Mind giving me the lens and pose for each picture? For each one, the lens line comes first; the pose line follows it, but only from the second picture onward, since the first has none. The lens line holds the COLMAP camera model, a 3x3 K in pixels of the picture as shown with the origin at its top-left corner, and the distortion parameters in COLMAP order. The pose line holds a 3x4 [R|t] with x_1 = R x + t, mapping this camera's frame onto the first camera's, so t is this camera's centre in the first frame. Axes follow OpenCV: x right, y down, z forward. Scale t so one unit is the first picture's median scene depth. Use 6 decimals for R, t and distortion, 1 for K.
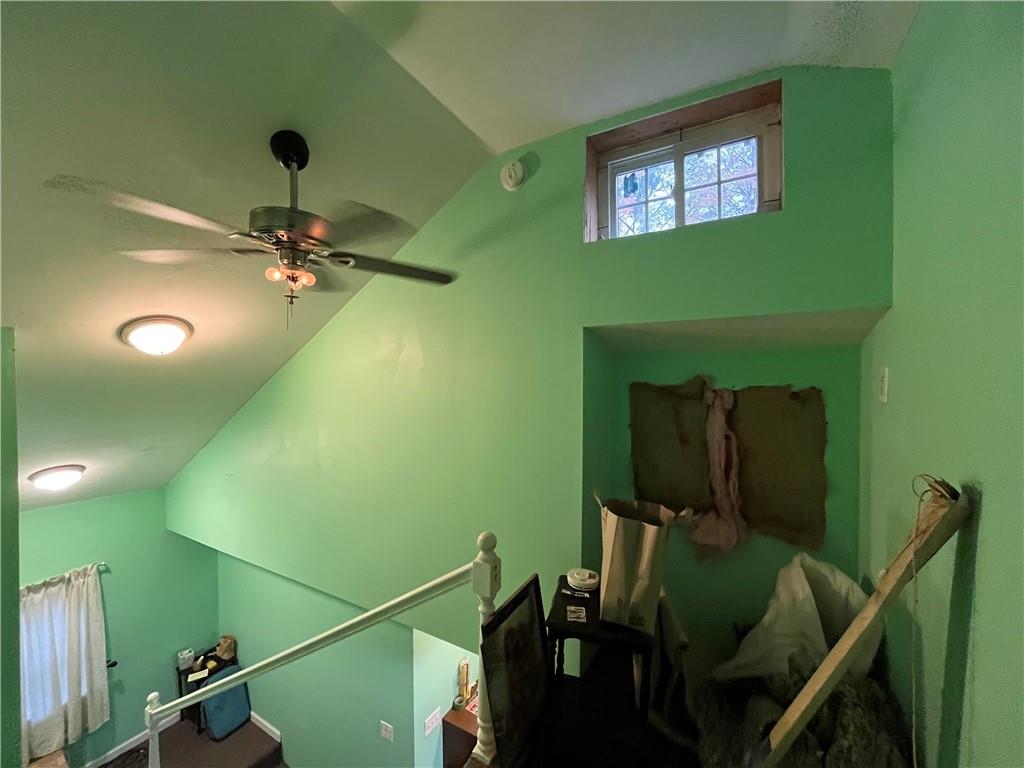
lens RADIAL K [[416.0, 0, 511.2], [0, 416.0, 381.1], [0, 0, 1]] dist [-0.002199, -0.000594]
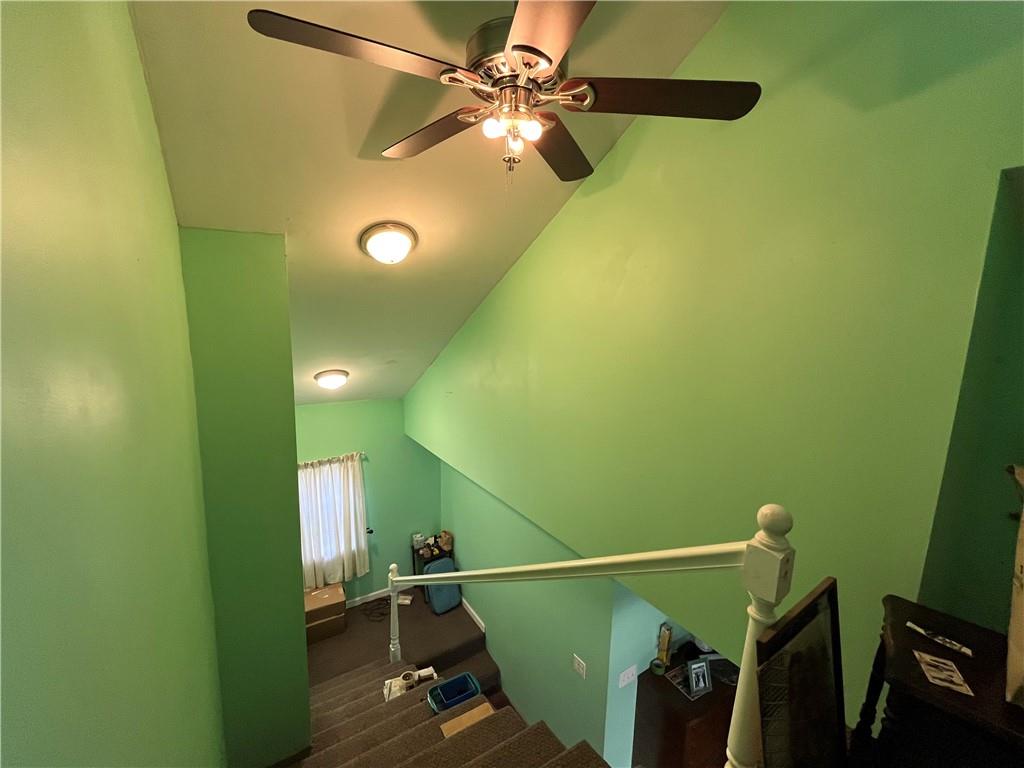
lens RADIAL K [[416.0, 0, 511.6], [0, 416.0, 387.4], [0, 0, 1]] dist [-0.002199, -0.000594]
pose [[0.895507, 0.096088, -0.434551, -0.079809], [-0.032216, 0.987849, 0.152042, 0.050237], [0.443880, -0.122155, 0.887721, 0.137737]]
